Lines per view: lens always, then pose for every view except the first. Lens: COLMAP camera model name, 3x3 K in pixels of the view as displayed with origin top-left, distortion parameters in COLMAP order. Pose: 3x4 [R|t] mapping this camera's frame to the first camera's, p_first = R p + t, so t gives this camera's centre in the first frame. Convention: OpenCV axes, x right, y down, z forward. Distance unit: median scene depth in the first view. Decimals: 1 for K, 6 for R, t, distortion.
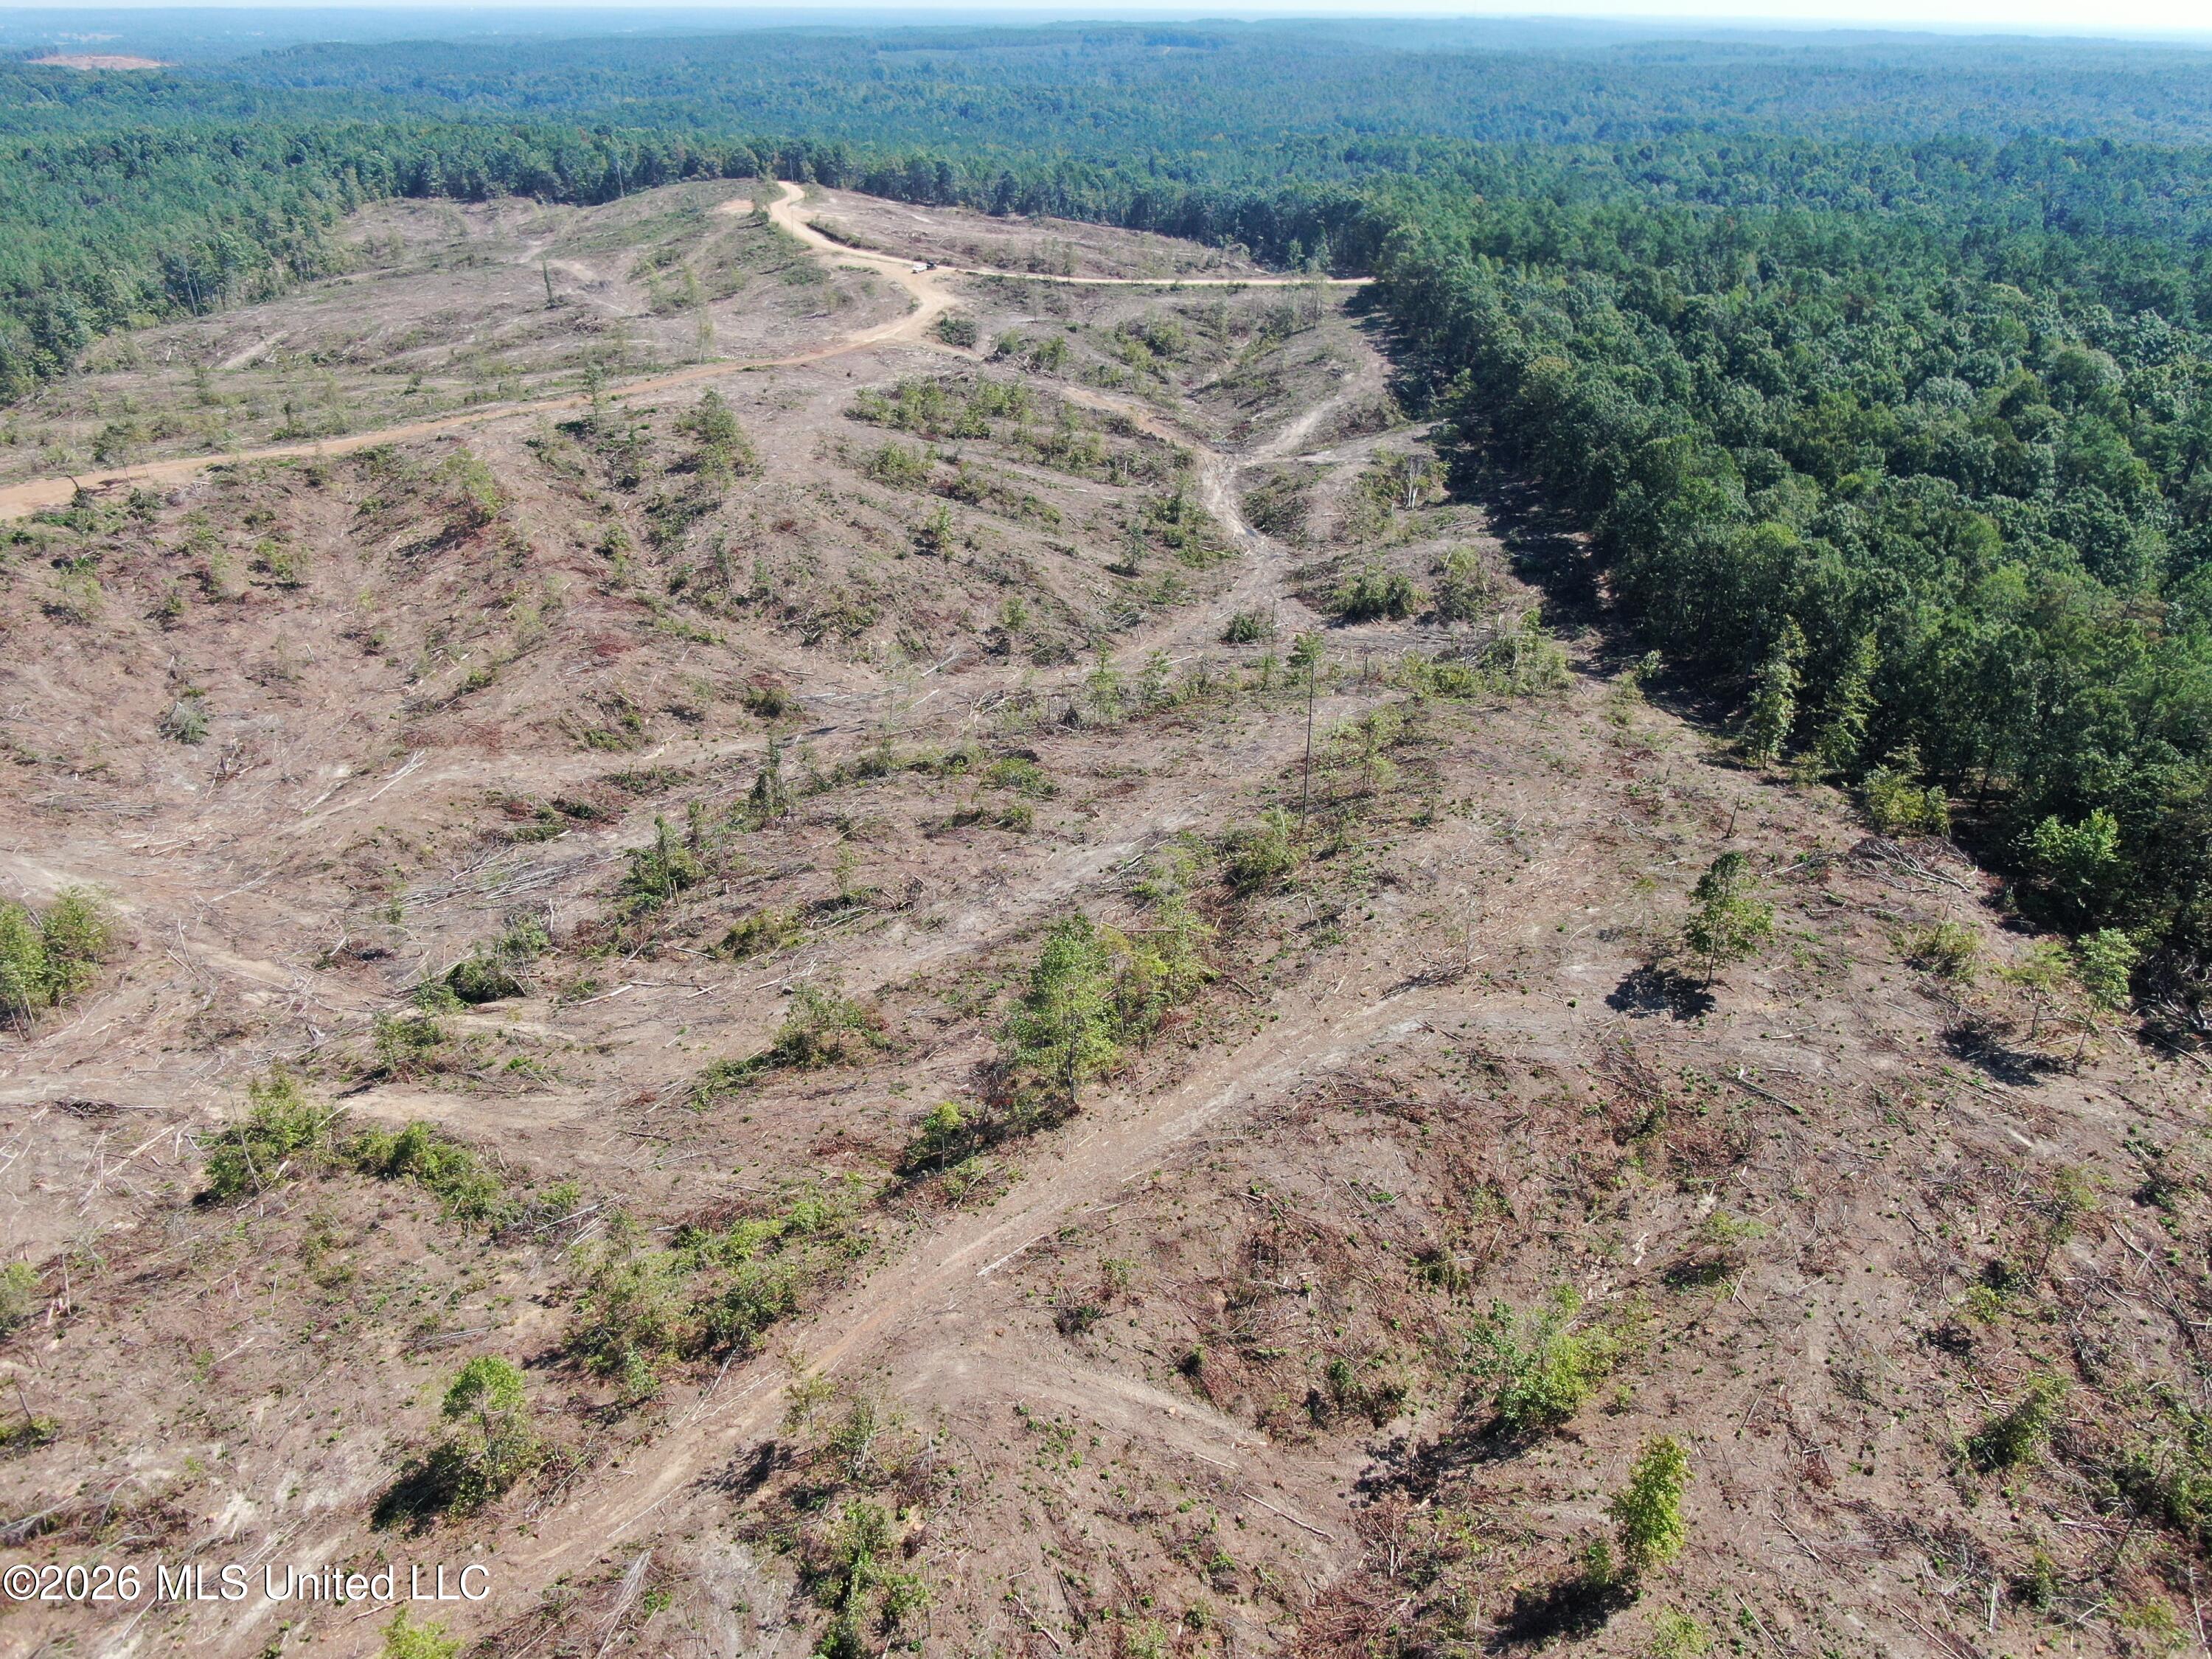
lens RADIAL K [[1611.1, 0, 1122.5], [0, 1611.1, 825.9], [0, 0, 1]] dist [-0.017712, 0.010786]
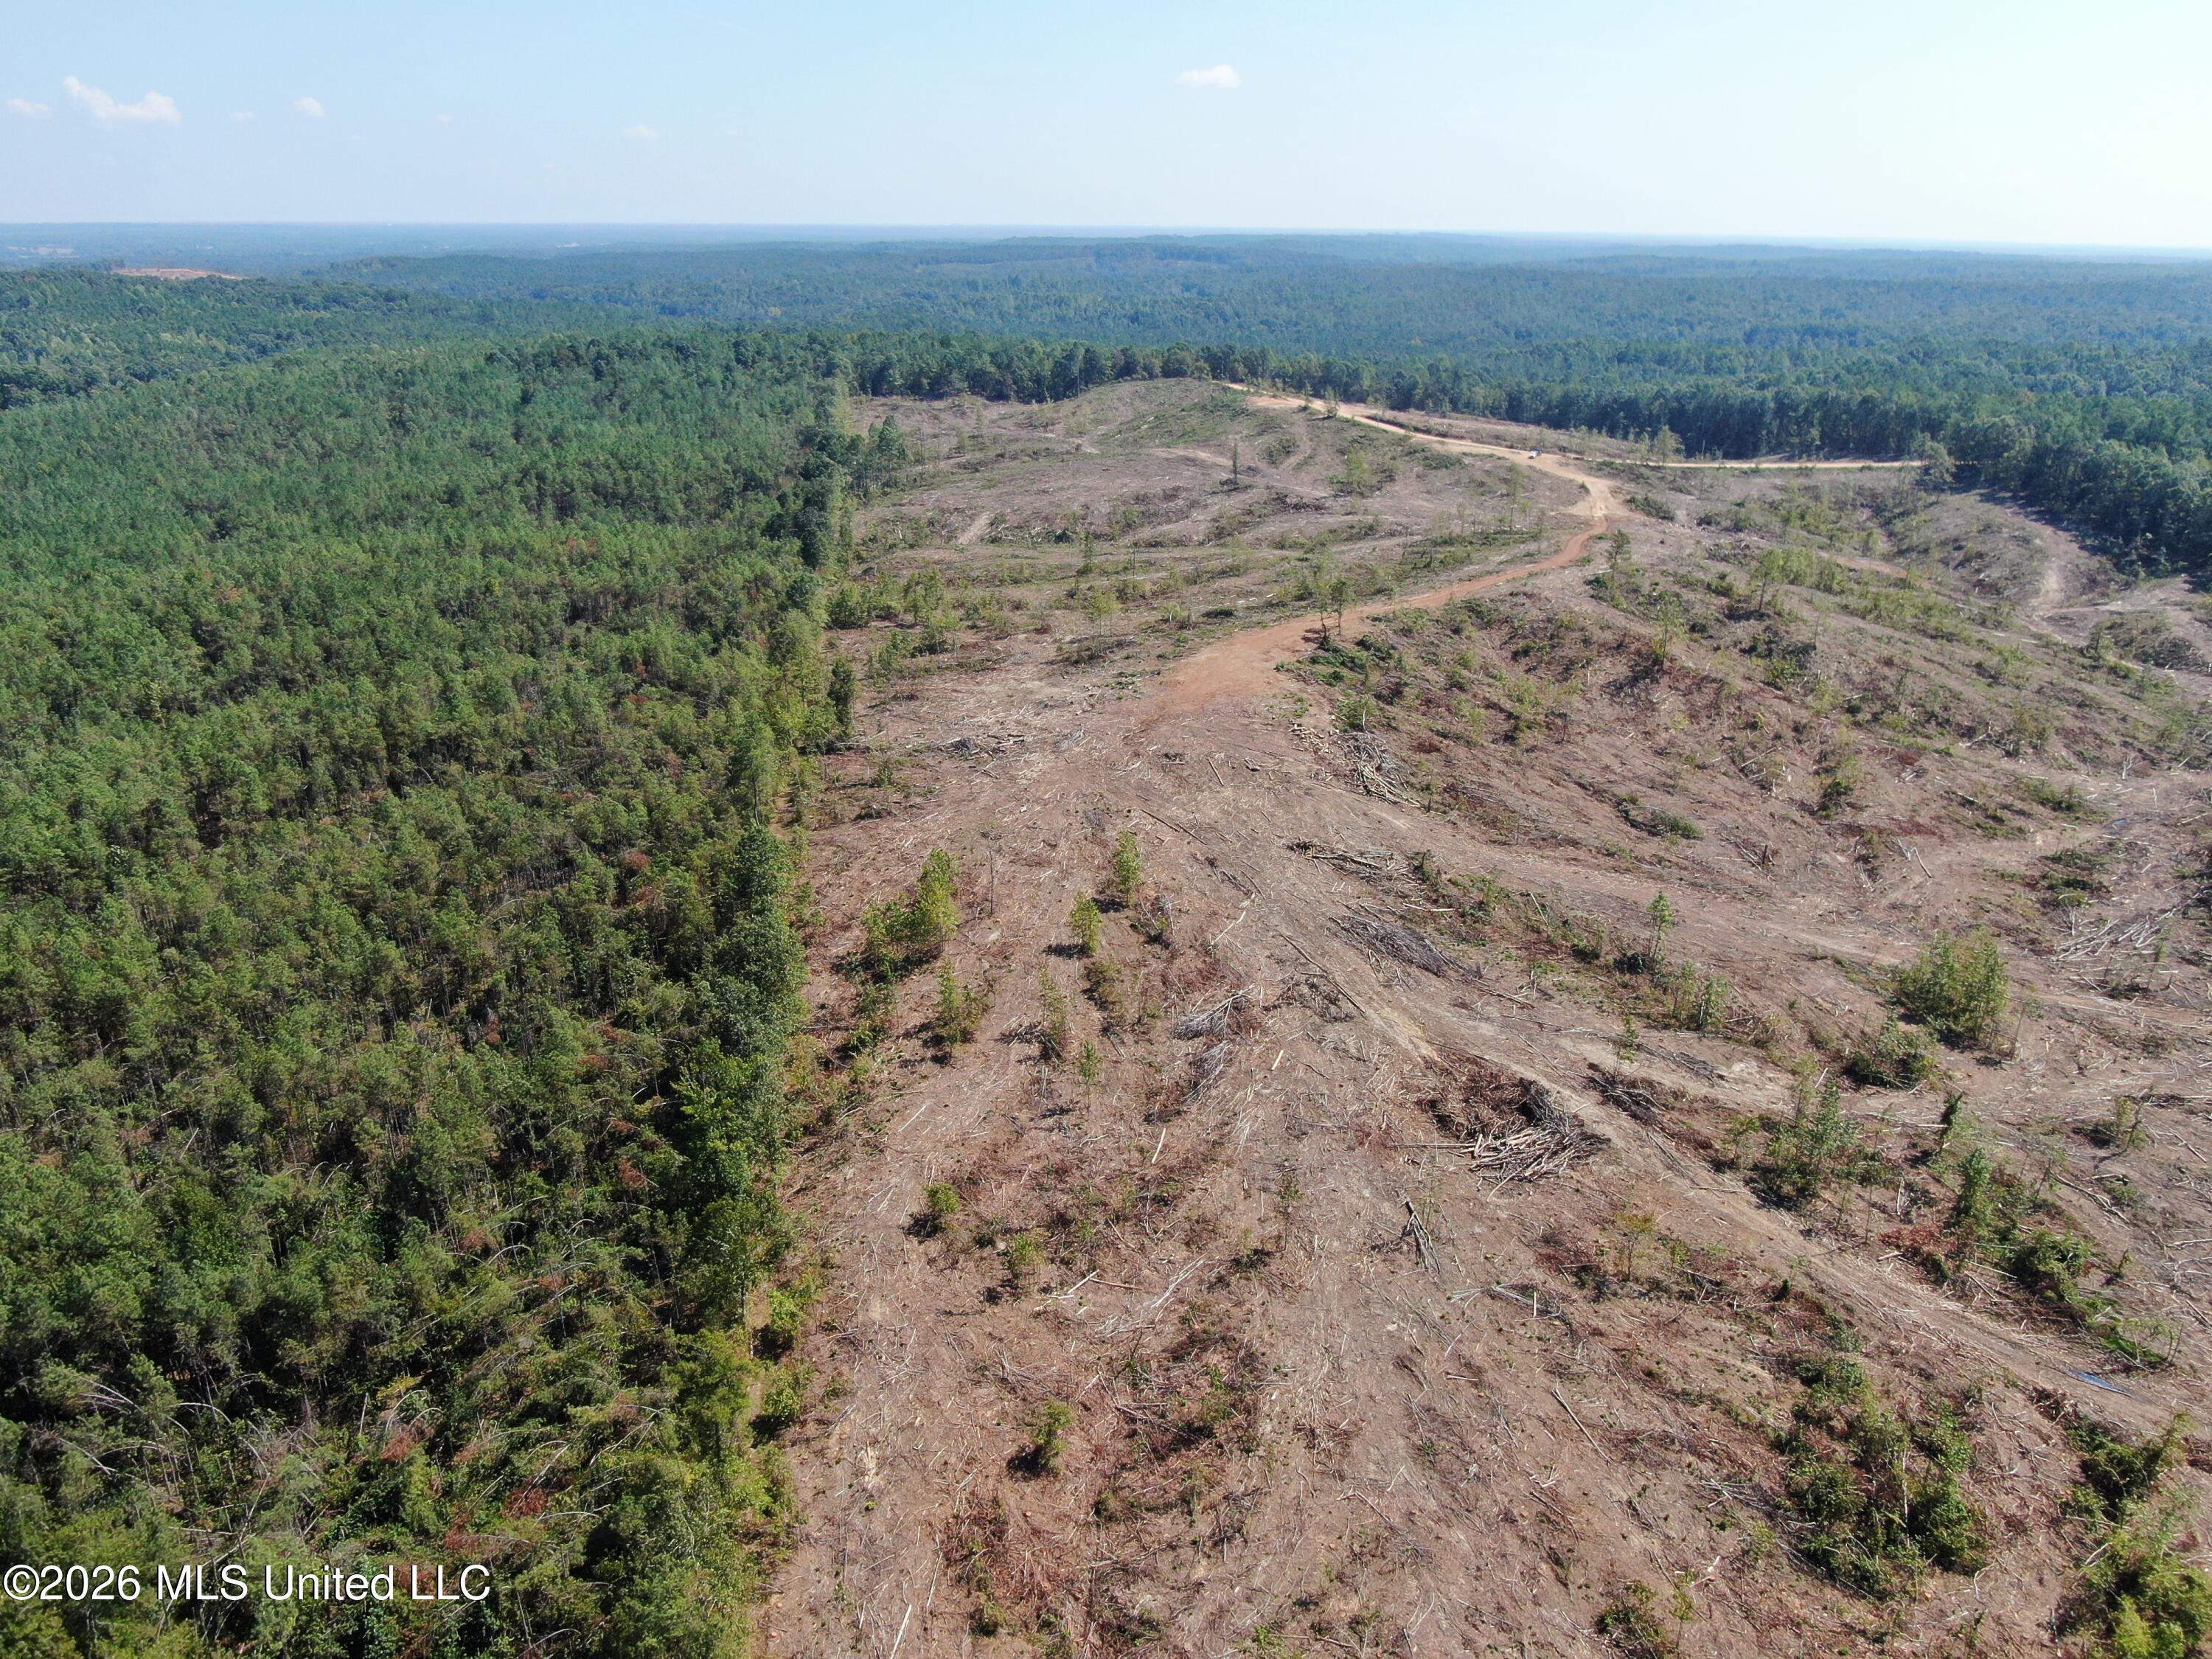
lens RADIAL K [[1611.1, 0, 1107.3], [0, 1611.1, 835.0], [0, 0, 1]] dist [-0.017712, 0.010786]
pose [[0.997361, -0.023145, 0.068807, -1.198544], [0.030431, 0.993814, -0.106807, 0.063974], [-0.065909, 0.108619, 0.991896, -0.146516]]
